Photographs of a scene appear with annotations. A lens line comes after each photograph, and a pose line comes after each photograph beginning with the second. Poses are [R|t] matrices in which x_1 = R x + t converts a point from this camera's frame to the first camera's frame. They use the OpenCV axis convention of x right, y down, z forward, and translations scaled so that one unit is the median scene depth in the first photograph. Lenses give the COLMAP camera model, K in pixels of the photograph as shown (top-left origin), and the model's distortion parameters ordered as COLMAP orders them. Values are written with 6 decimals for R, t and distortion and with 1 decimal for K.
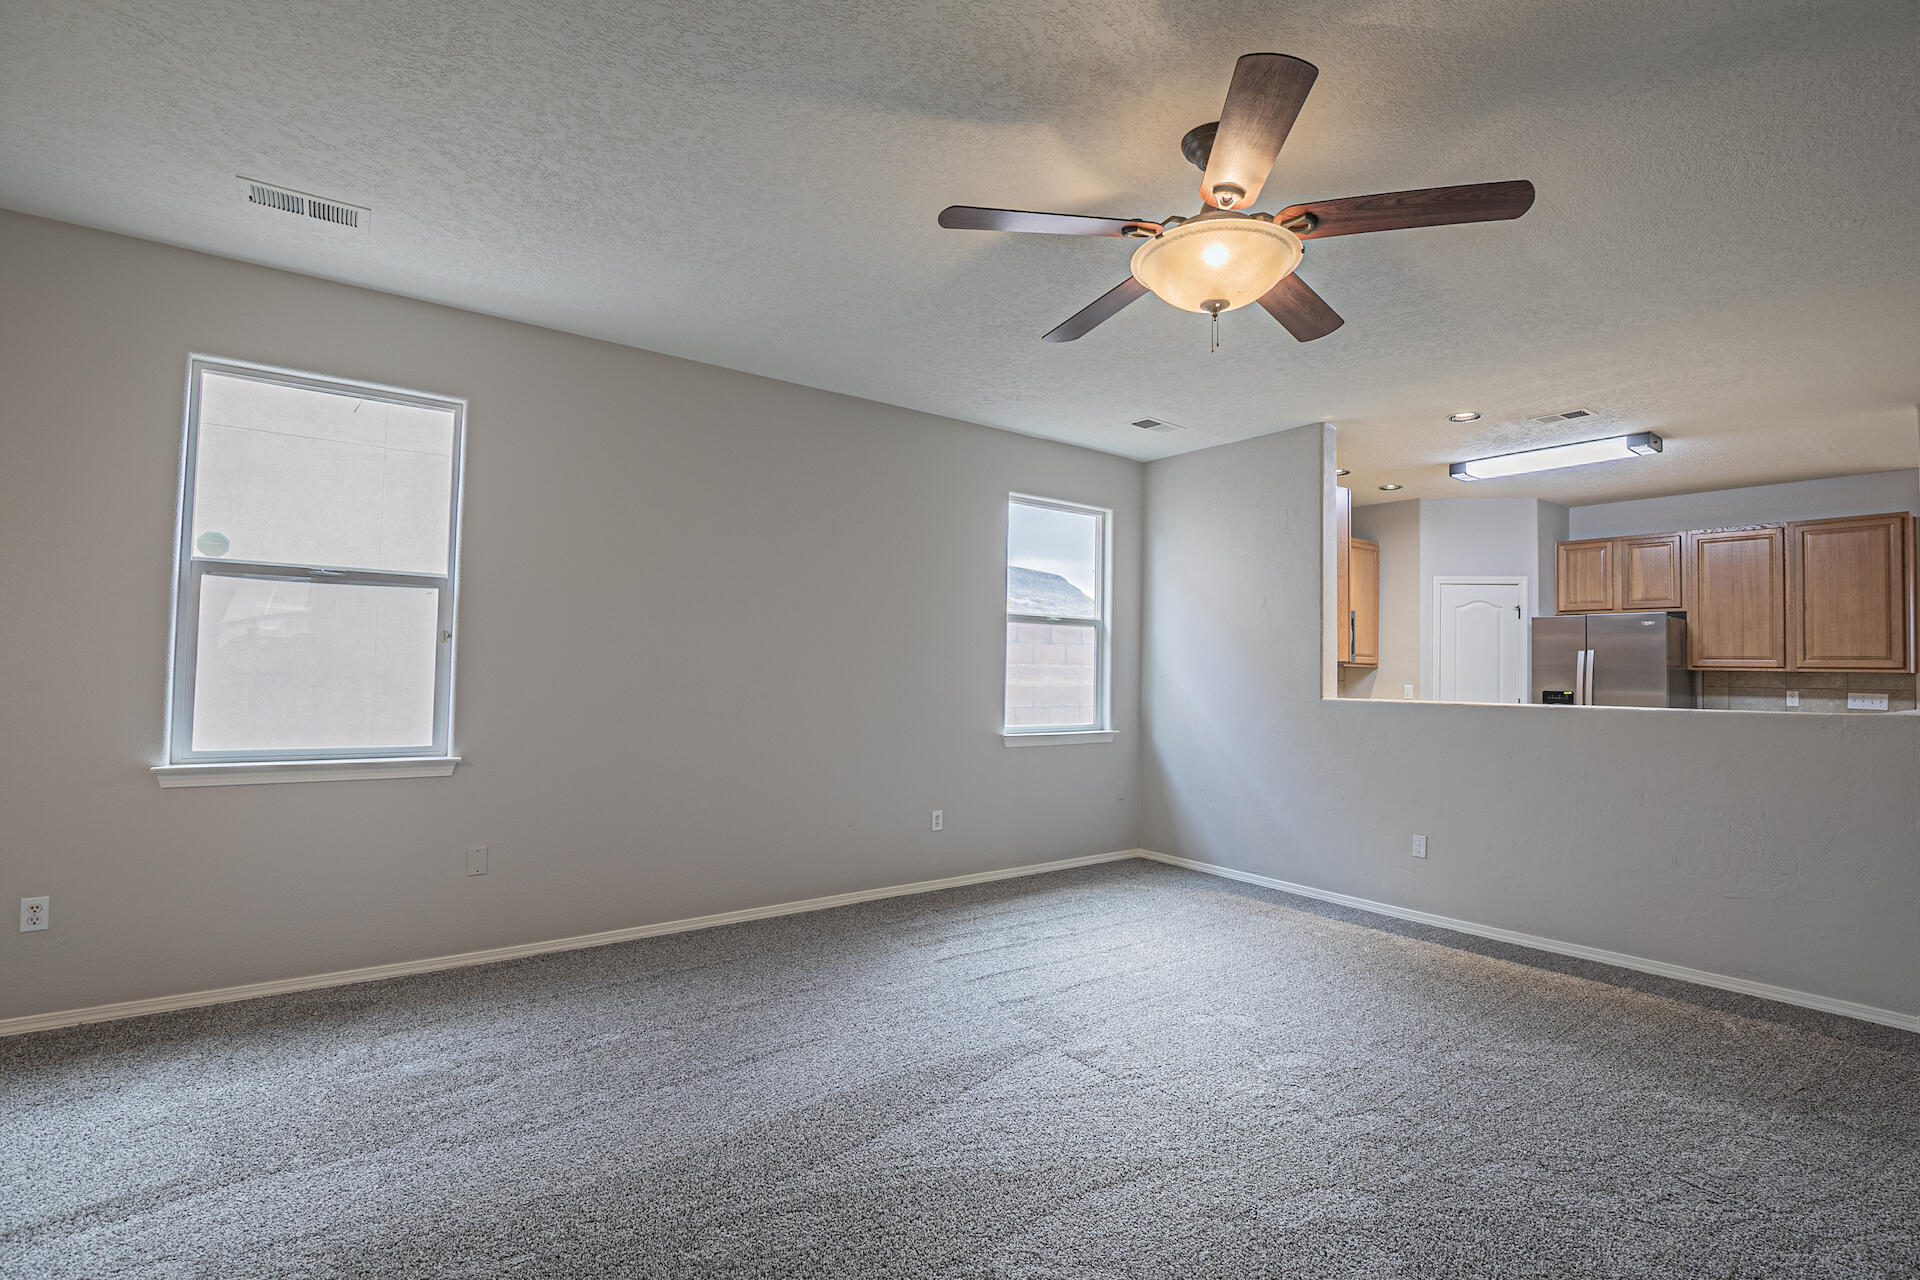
lens RADIAL K [[876.1, 0, 984.4], [0, 876.1, 641.0], [0, 0, 1]] dist [-0.026220, 0.000064]
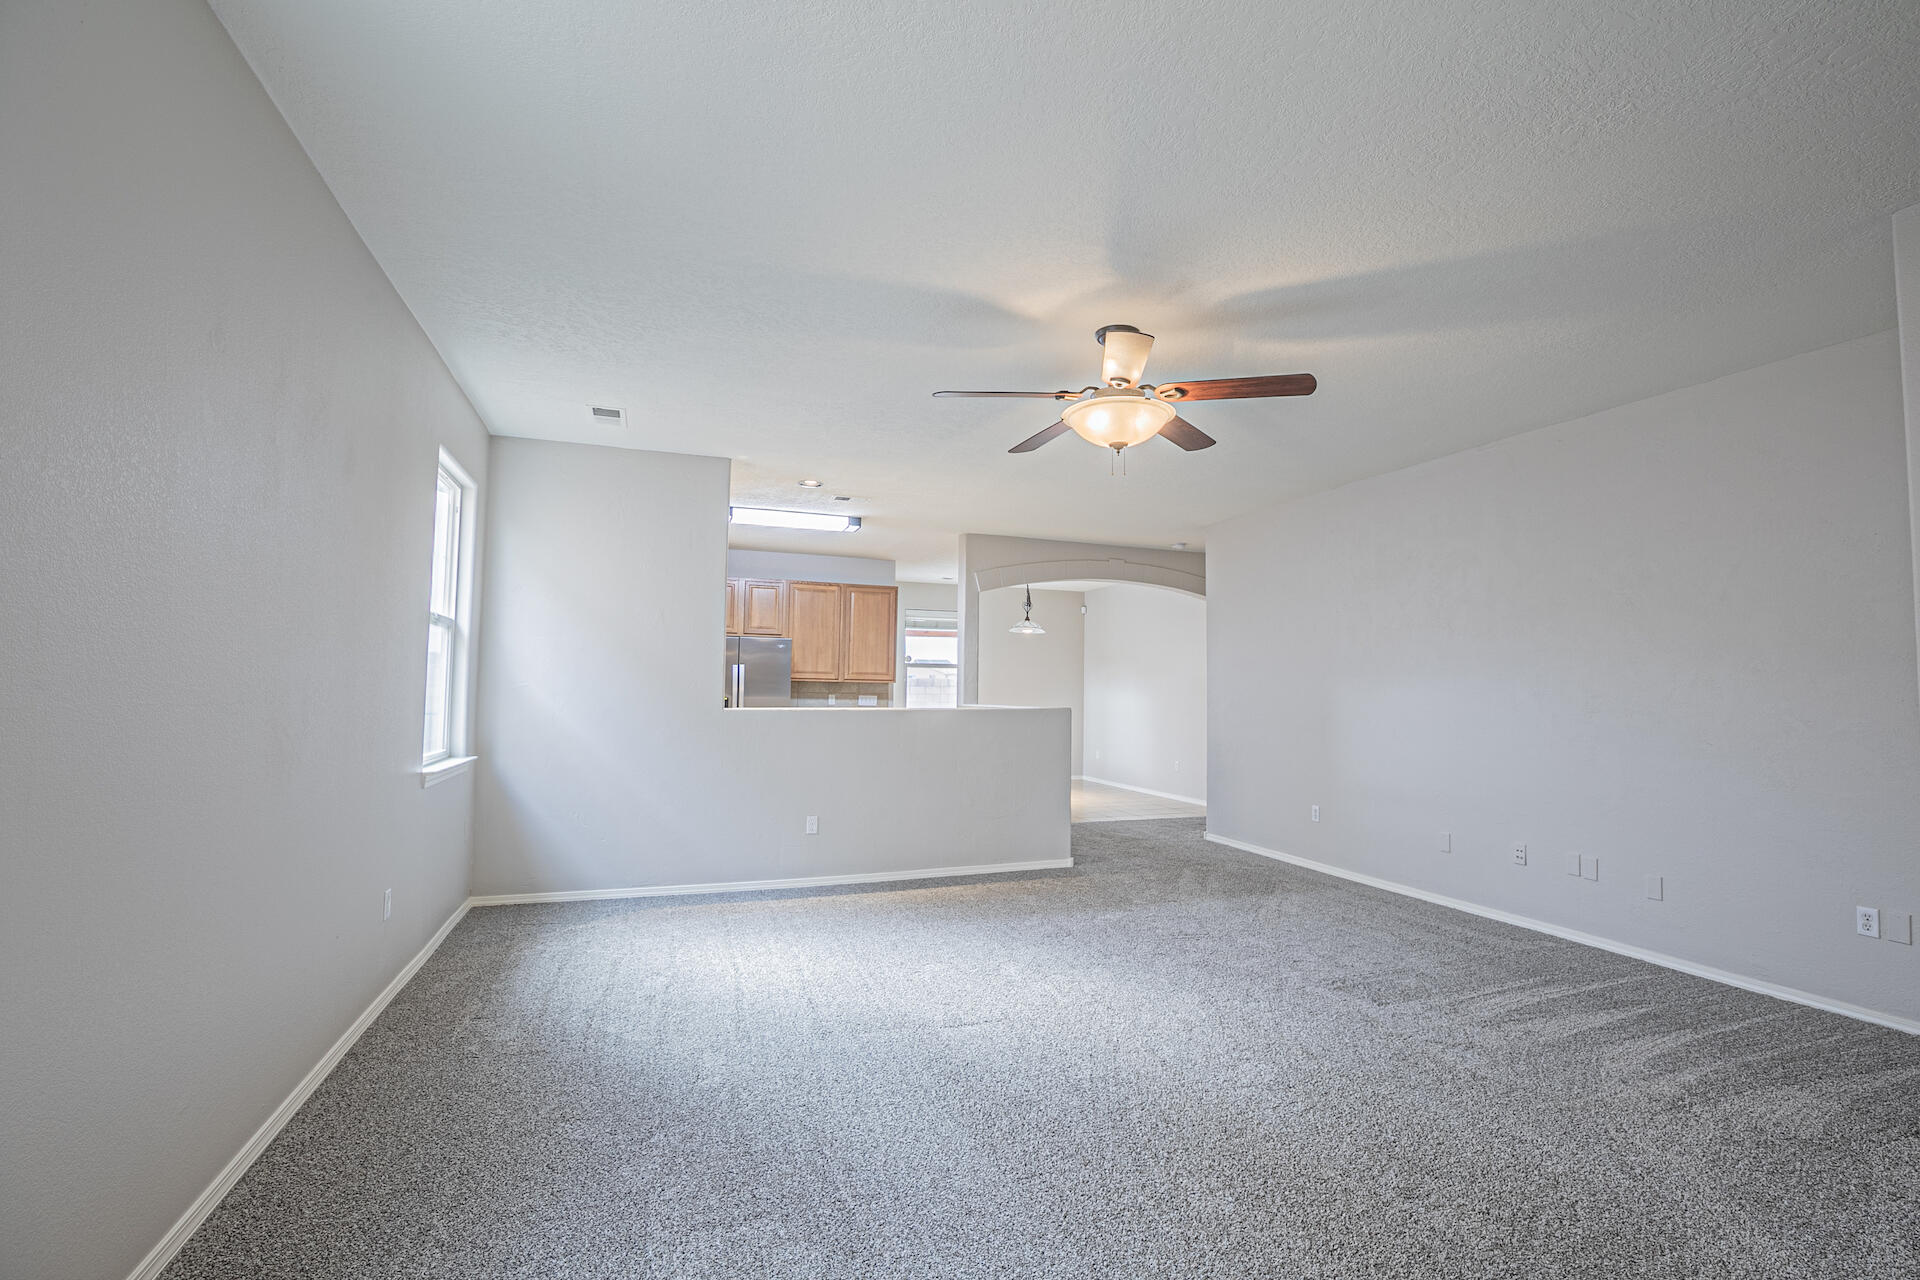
lens RADIAL K [[876.1, 0, 984.4], [0, 876.1, 641.0], [0, 0, 1]] dist [-0.026220, 0.000064]
pose [[0.297838, 0.041285, 0.953723, -0.457295], [-0.038308, 0.998777, -0.031272, 0.002057], [-0.953847, -0.027221, 0.299055, 0.288506]]
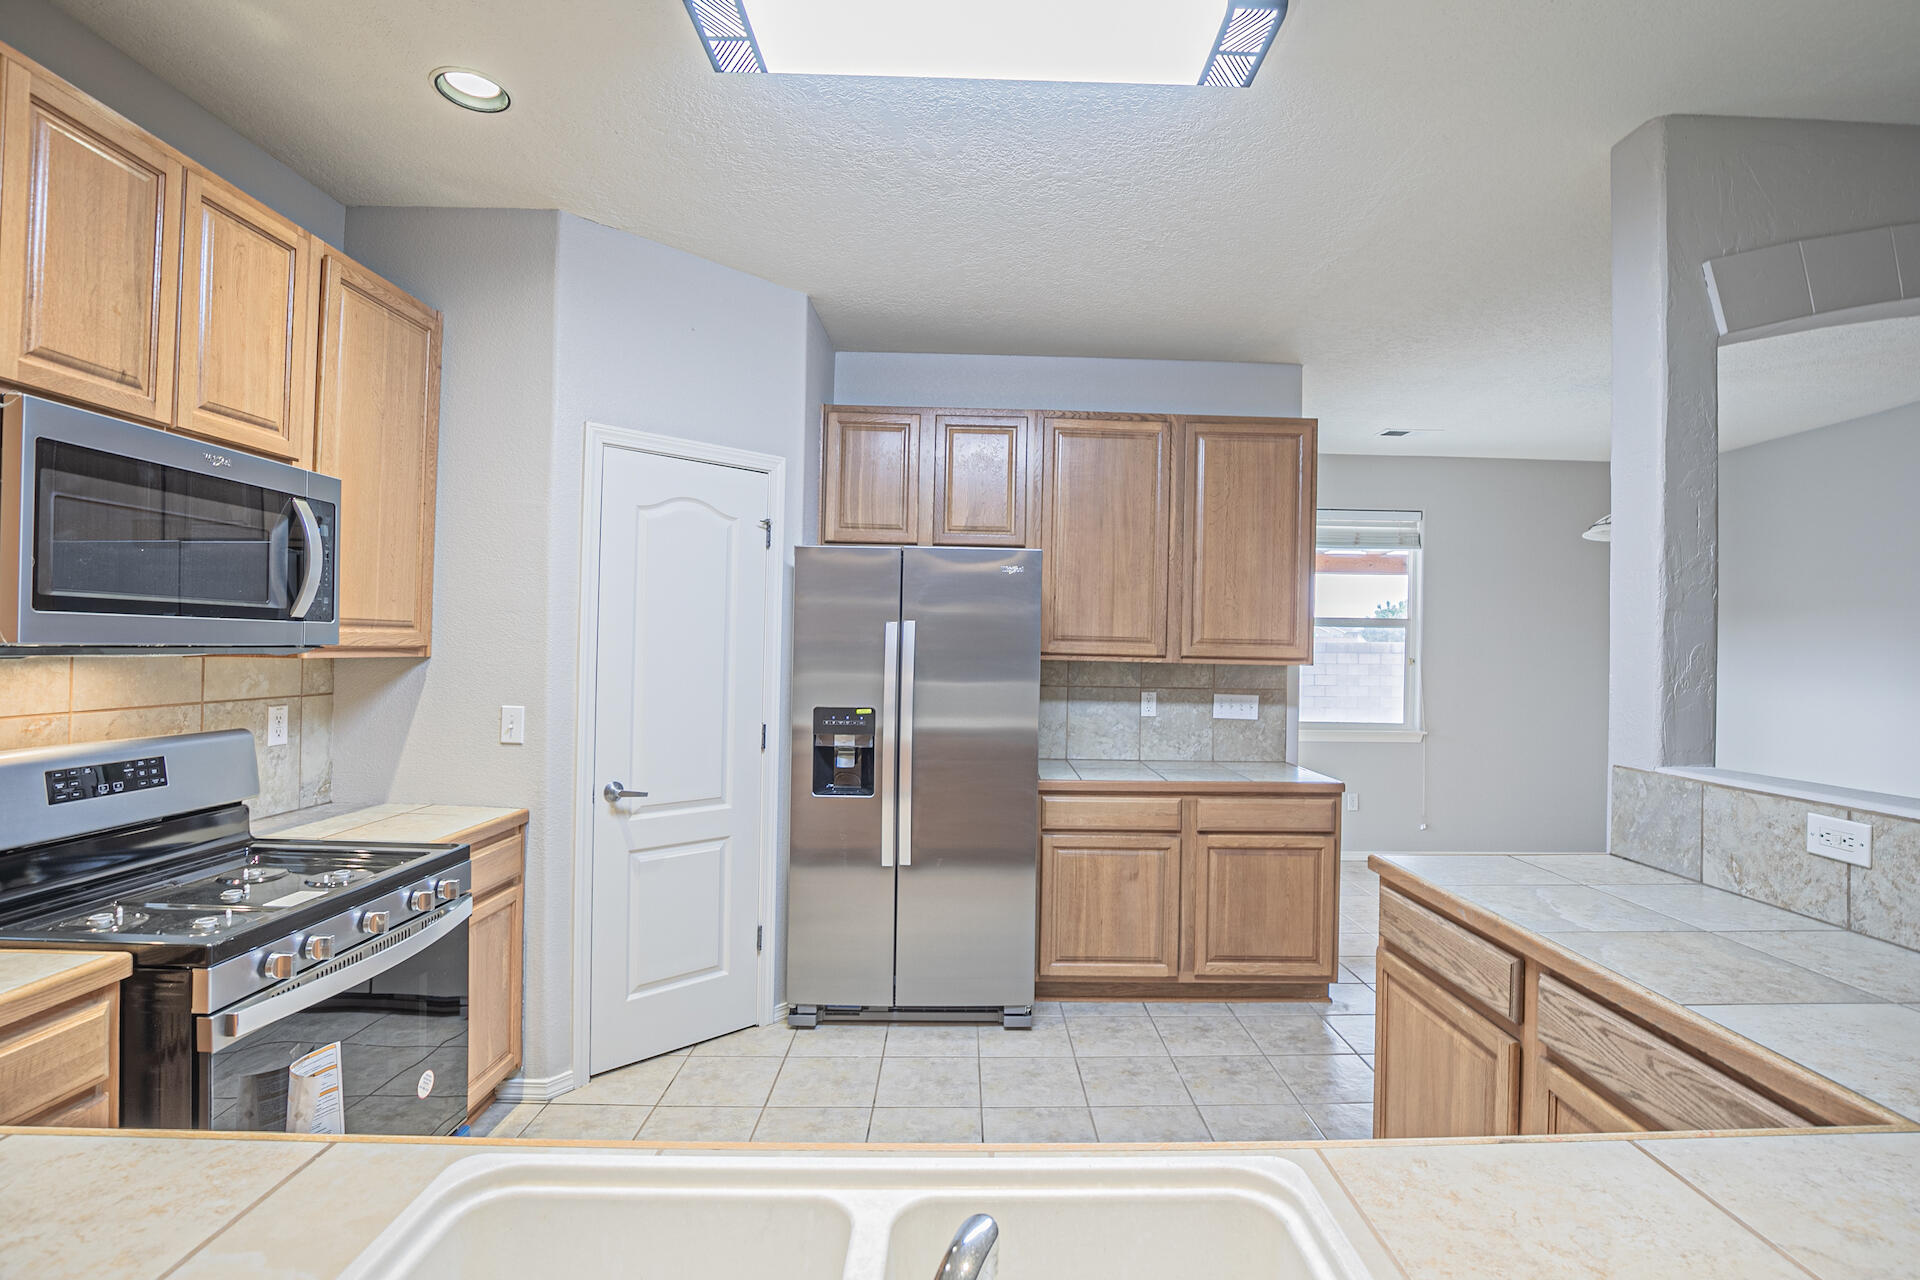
lens RADIAL K [[876.1, 0, 984.4], [0, 876.1, 641.0], [0, 0, 1]] dist [-0.026220, 0.000064]
pose [[0.600037, -0.003334, 0.799965, 0.362908], [-0.034129, 0.998974, 0.029762, 0.006193], [-0.799244, -0.045160, 0.599308, 0.722436]]
